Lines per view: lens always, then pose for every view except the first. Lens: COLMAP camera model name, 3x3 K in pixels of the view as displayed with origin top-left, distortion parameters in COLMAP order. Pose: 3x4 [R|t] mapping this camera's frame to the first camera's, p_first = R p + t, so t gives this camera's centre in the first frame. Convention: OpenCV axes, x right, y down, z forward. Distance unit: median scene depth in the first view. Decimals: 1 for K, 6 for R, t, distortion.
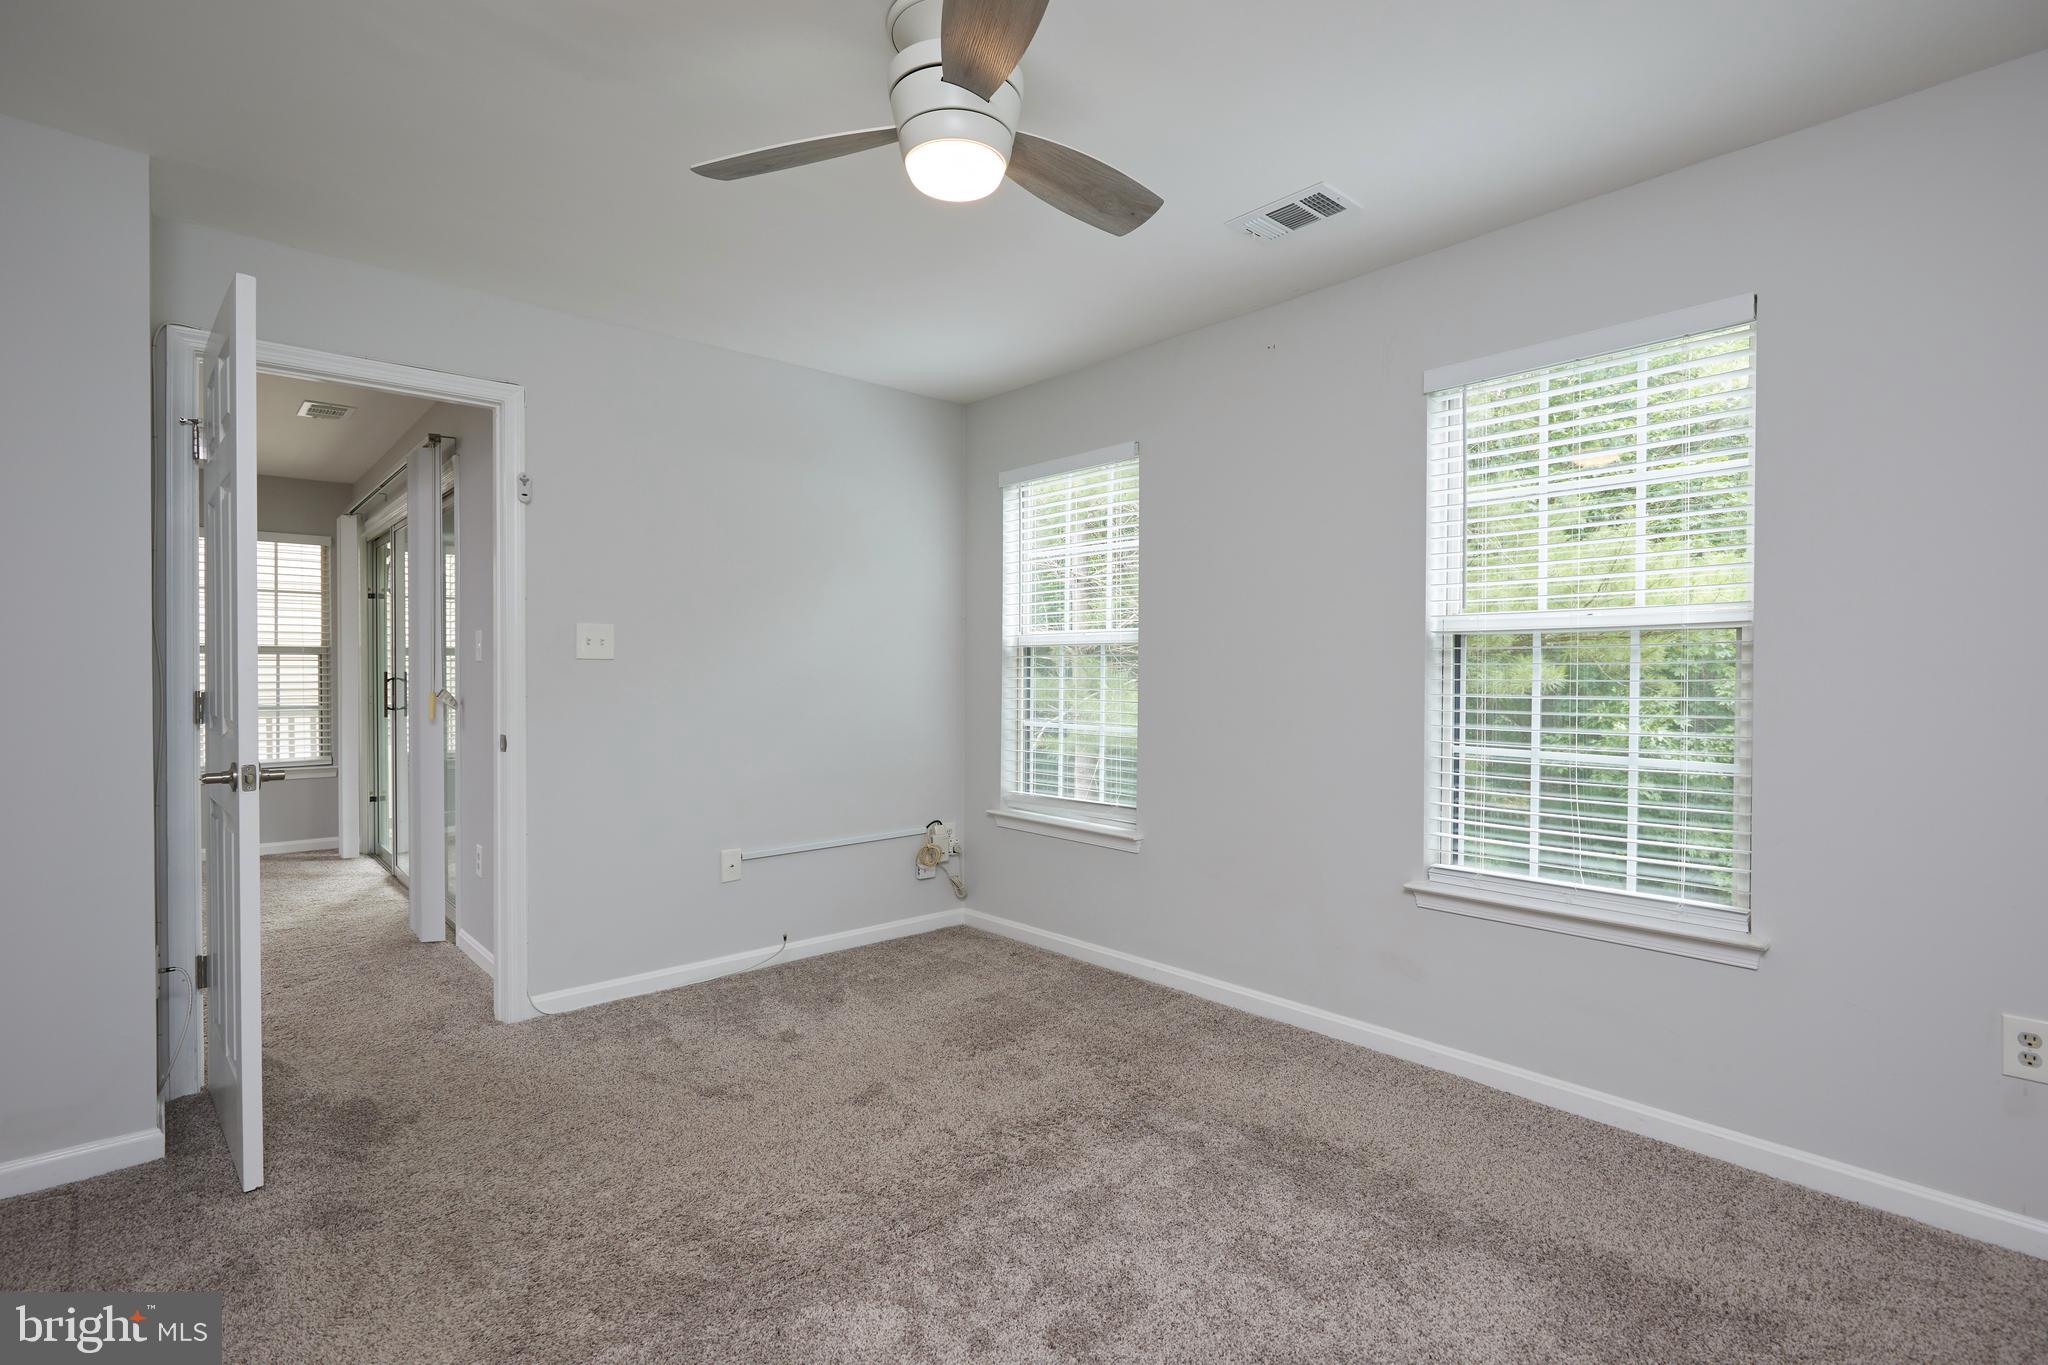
lens RADIAL K [[982.6, 0, 1025.2], [0, 982.6, 678.3], [0, 0, 1]] dist [-0.001141, -0.000867]
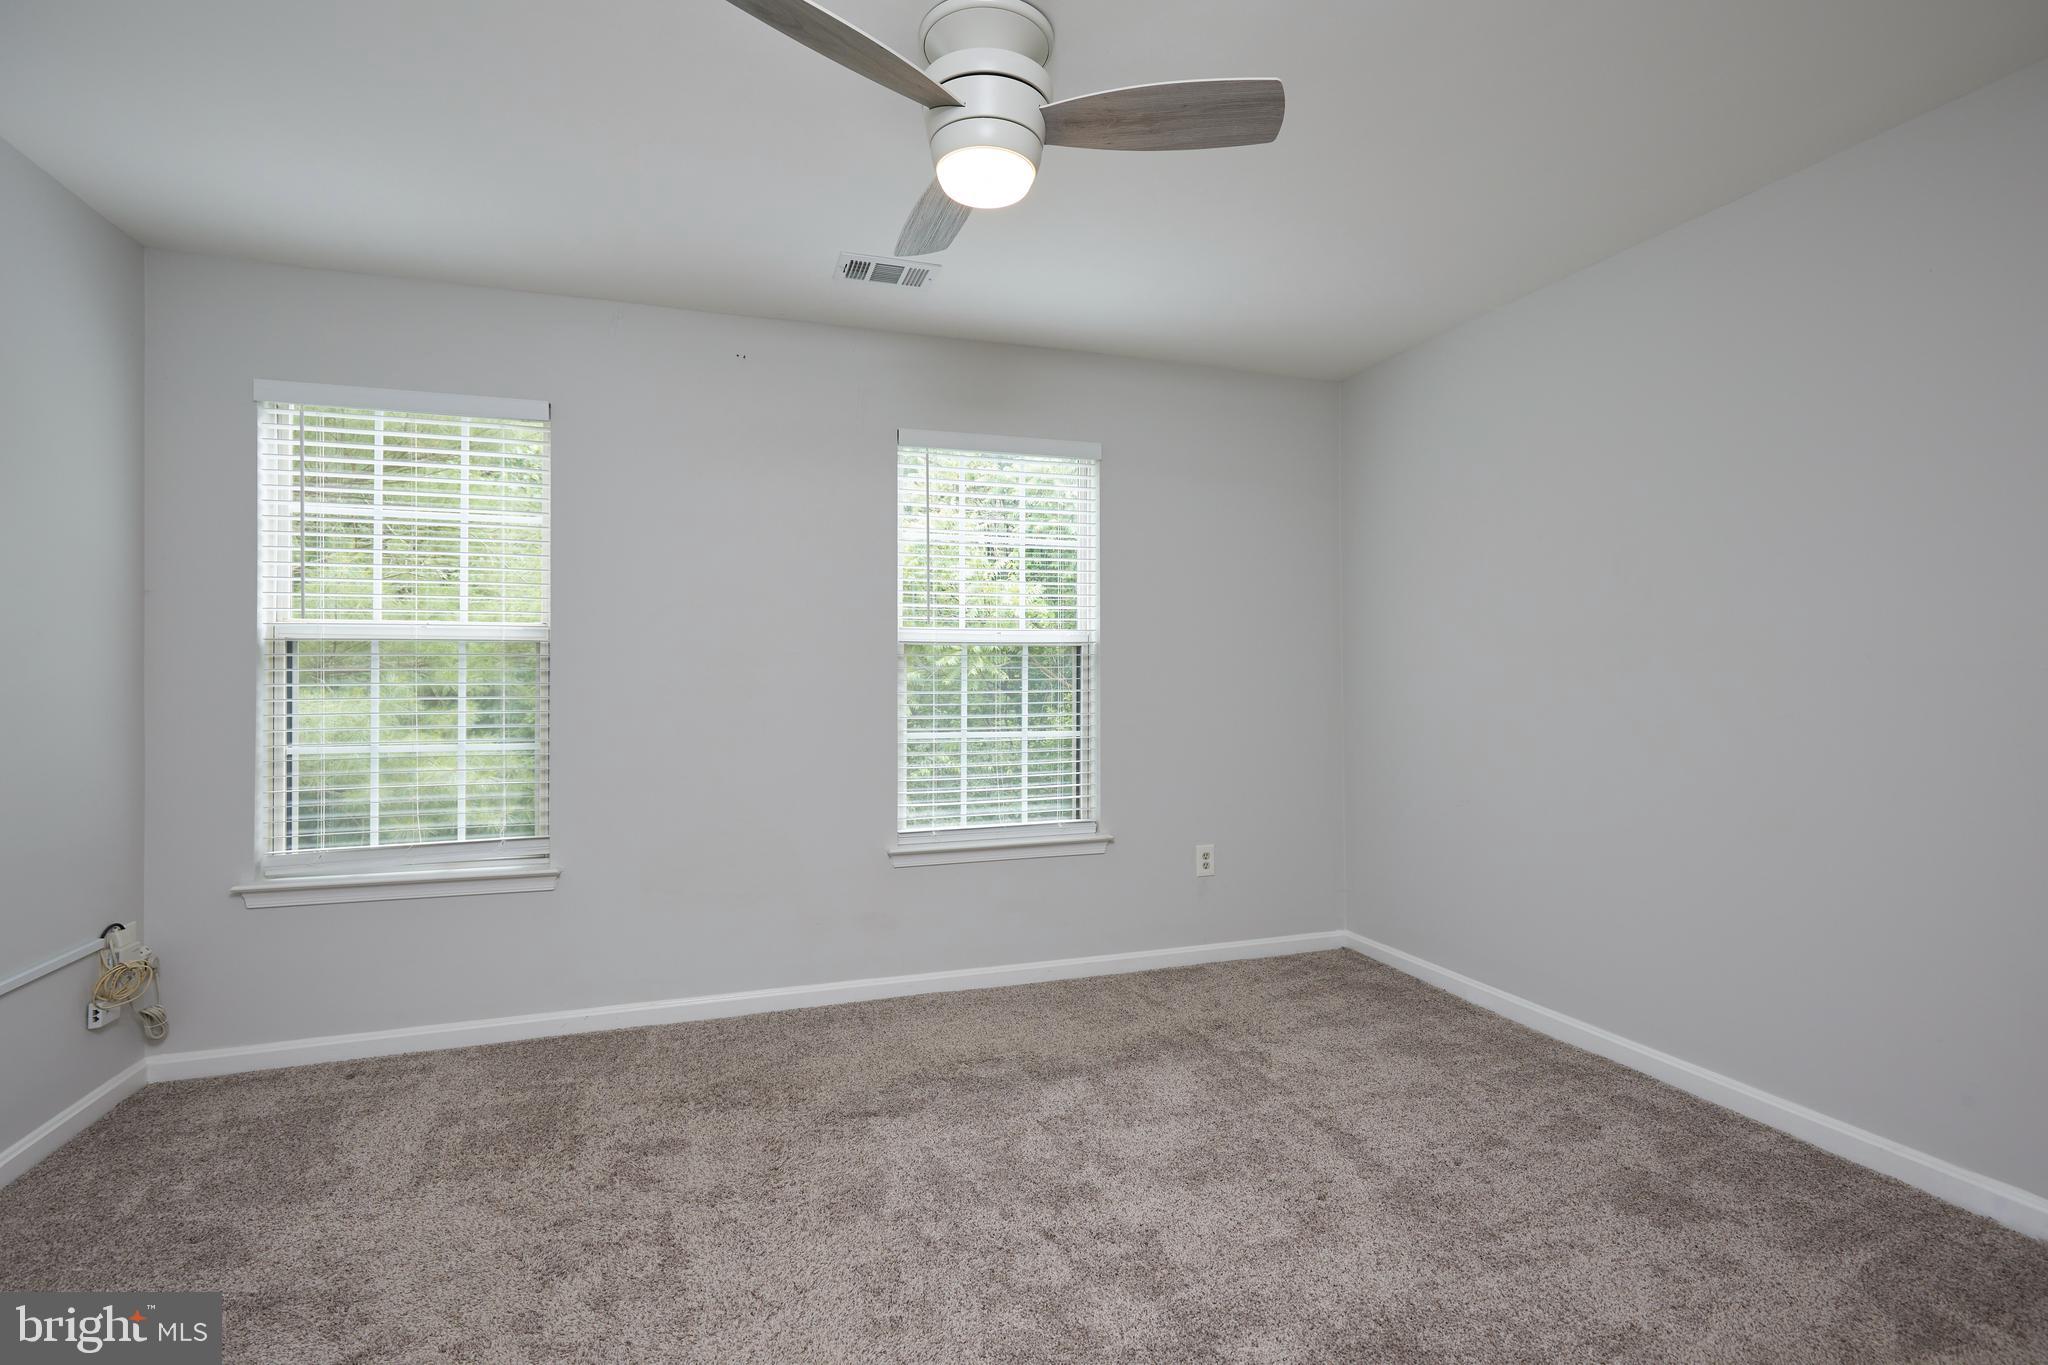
lens RADIAL K [[982.6, 0, 1027.0], [0, 982.6, 669.4], [0, 0, 1]] dist [-0.001141, -0.000867]
pose [[0.376062, 0.008486, 0.926556, -0.547701], [0.011399, 0.999840, -0.013784, 0.005120], [-0.926524, 0.015745, 0.375905, 0.318802]]
